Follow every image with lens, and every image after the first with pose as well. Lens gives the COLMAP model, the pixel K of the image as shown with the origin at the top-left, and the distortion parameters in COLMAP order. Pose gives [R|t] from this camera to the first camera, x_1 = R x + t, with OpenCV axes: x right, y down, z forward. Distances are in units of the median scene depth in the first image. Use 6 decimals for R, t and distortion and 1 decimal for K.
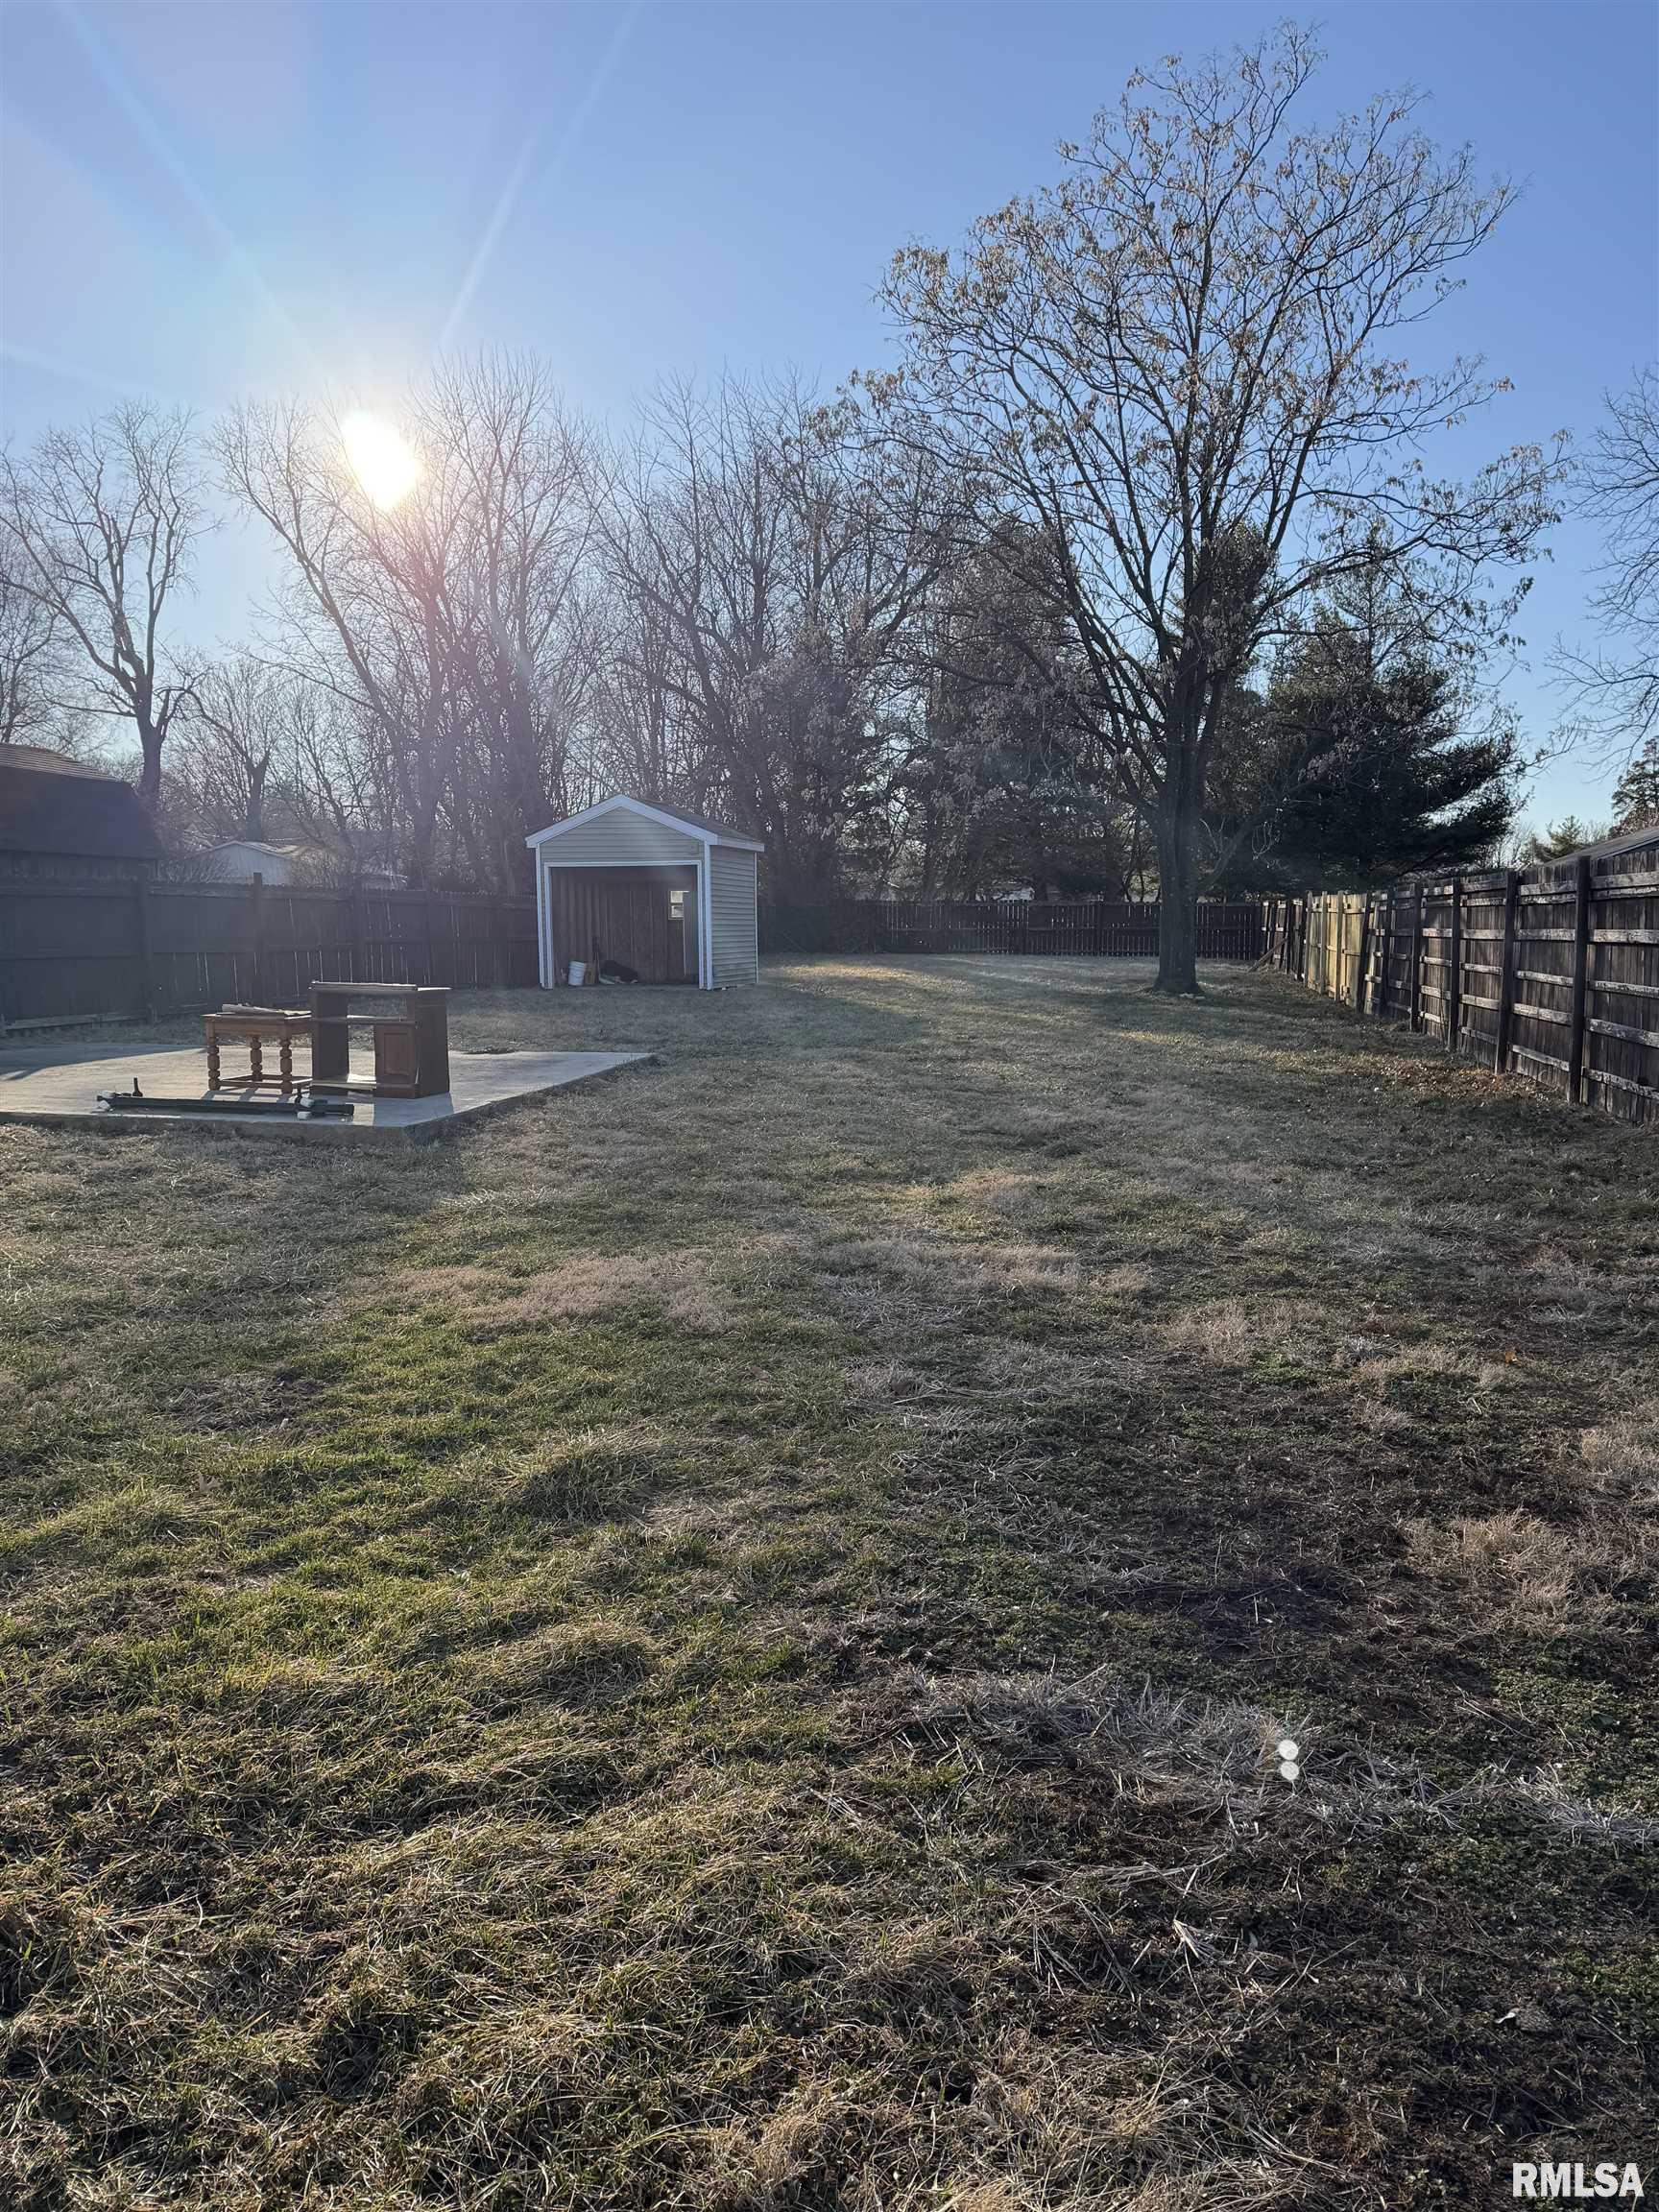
lens RADIAL K [[1540.8, 0, 819.8], [0, 1540.8, 1108.6], [0, 0, 1]] dist [0.176240, -0.357148]
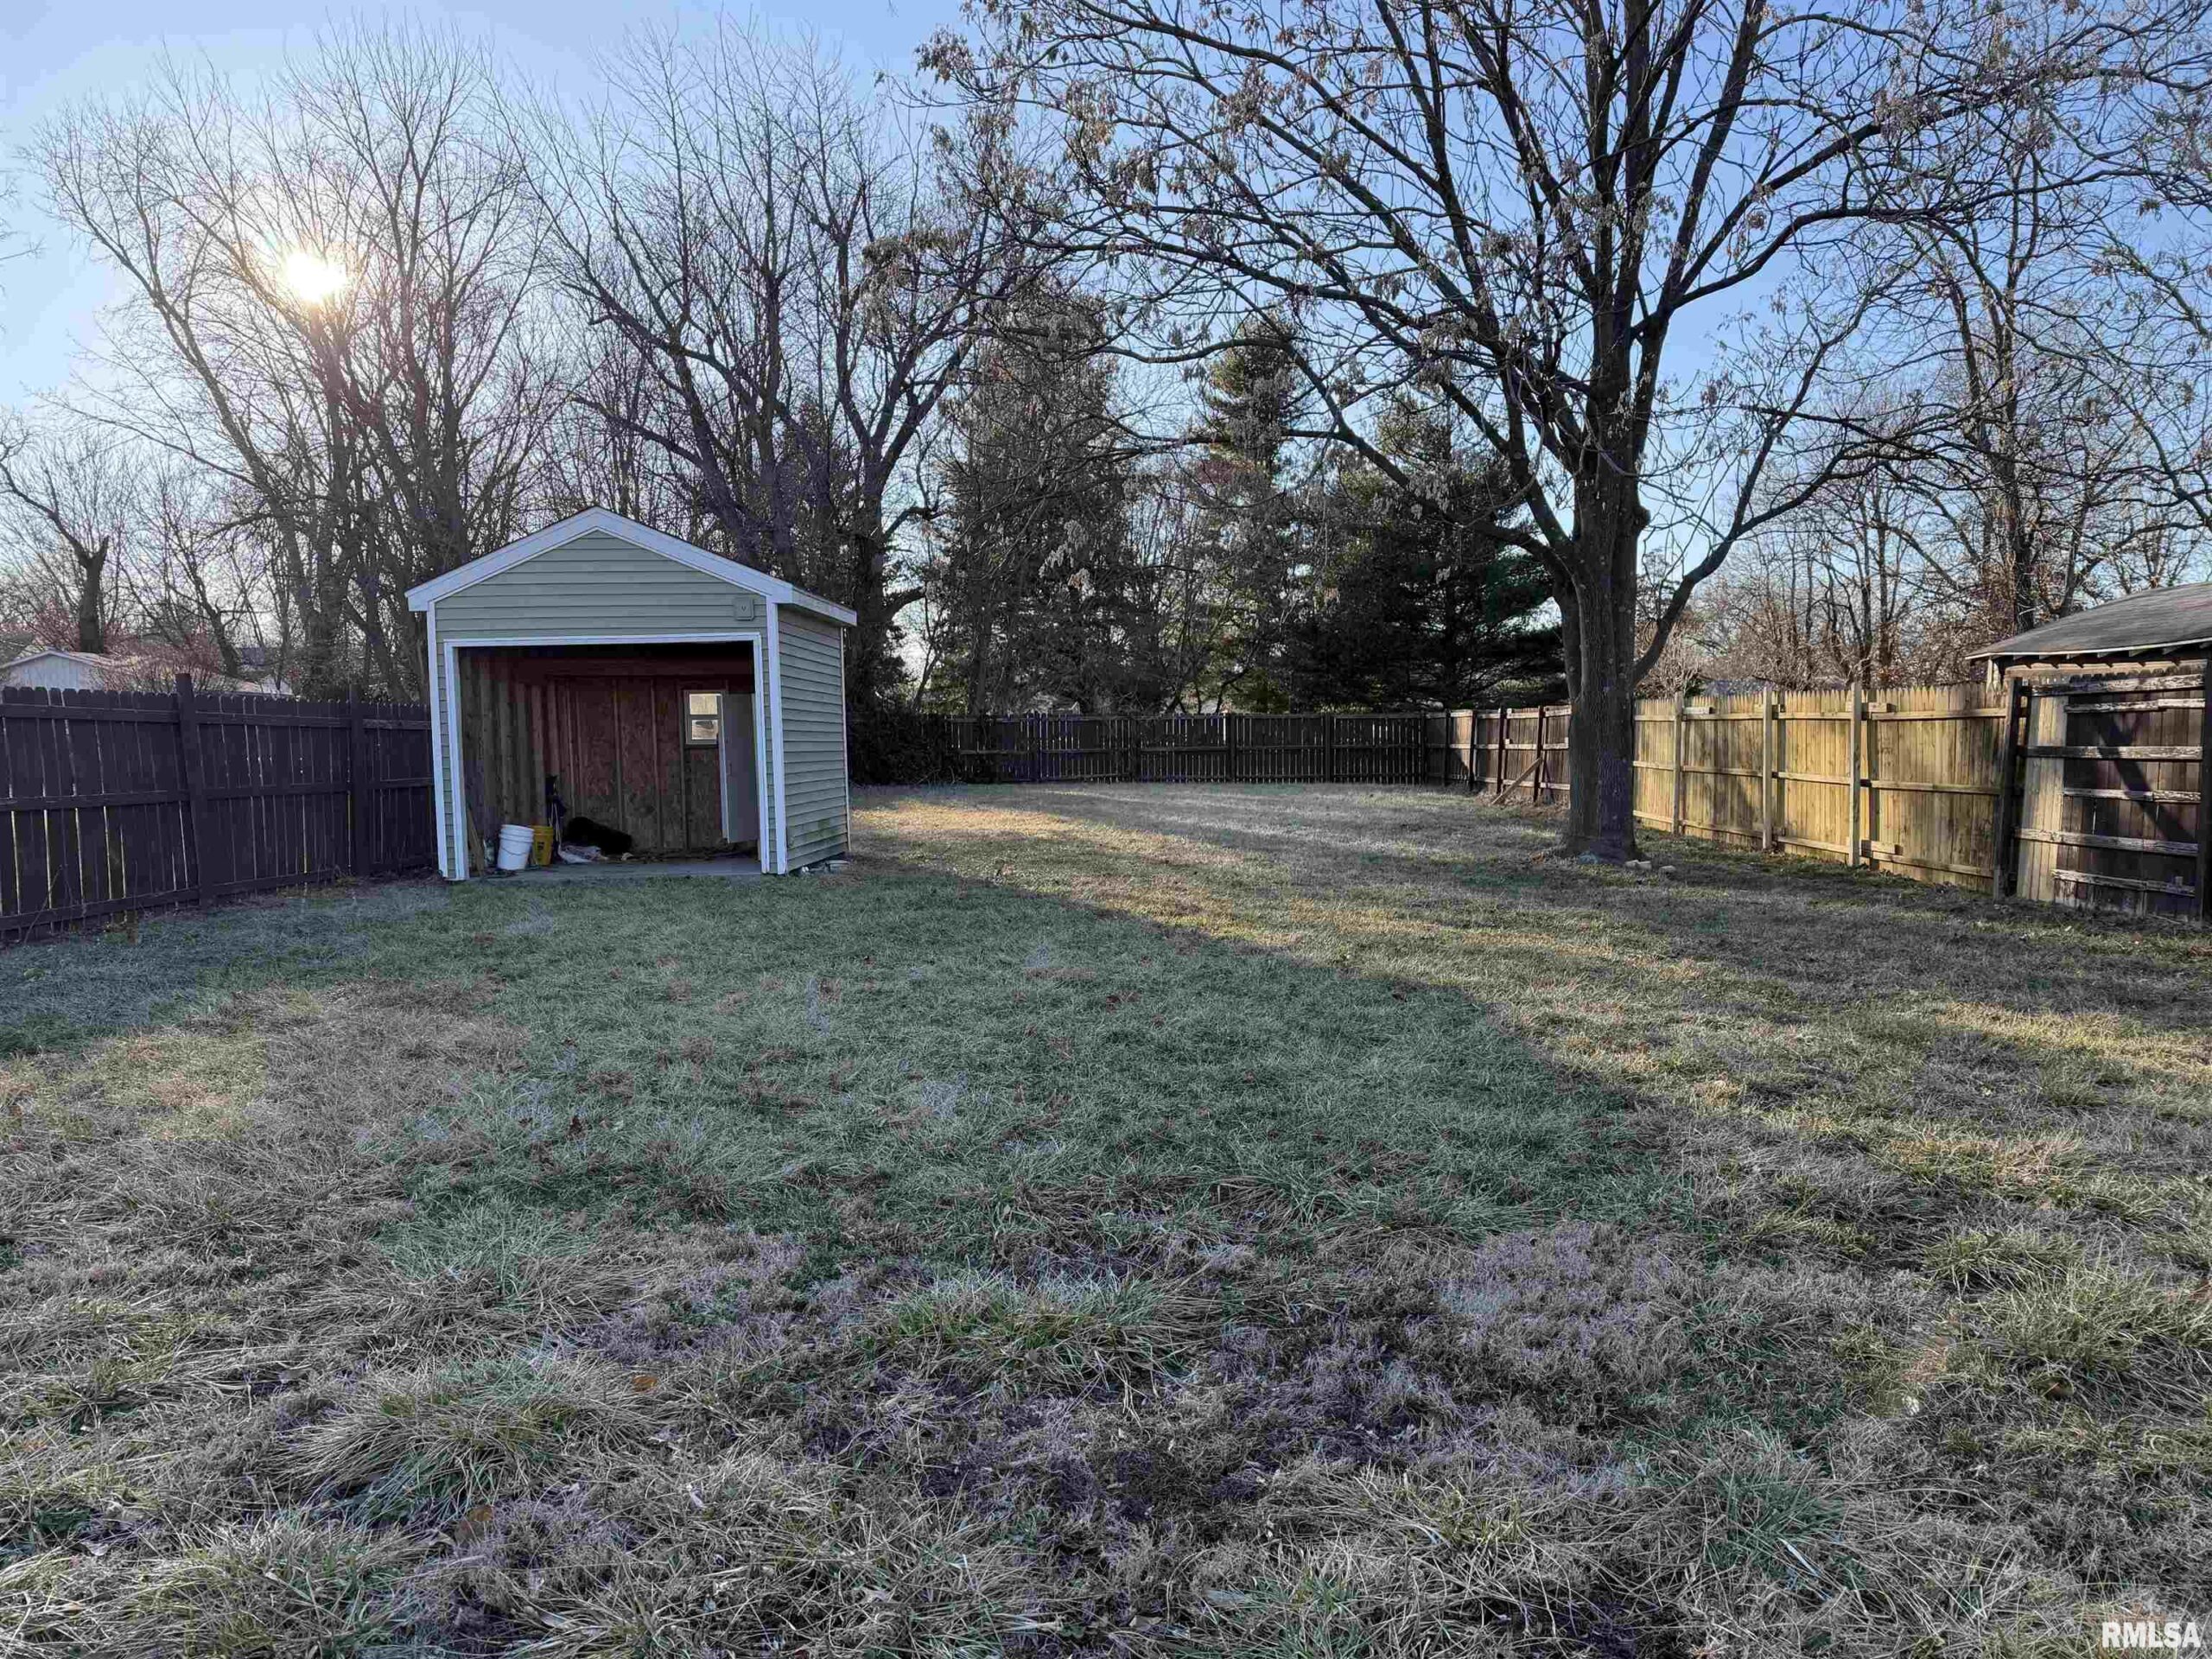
lens RADIAL K [[1574.5, 0, 1137.1], [0, 1574.5, 878.8], [0, 0, 1]] dist [0.050609, -0.101942]
pose [[0.977721, -0.027048, 0.208158, -0.057547], [0.034317, 0.998918, -0.031388, -0.048580], [-0.207083, 0.037832, 0.977592, 0.397264]]
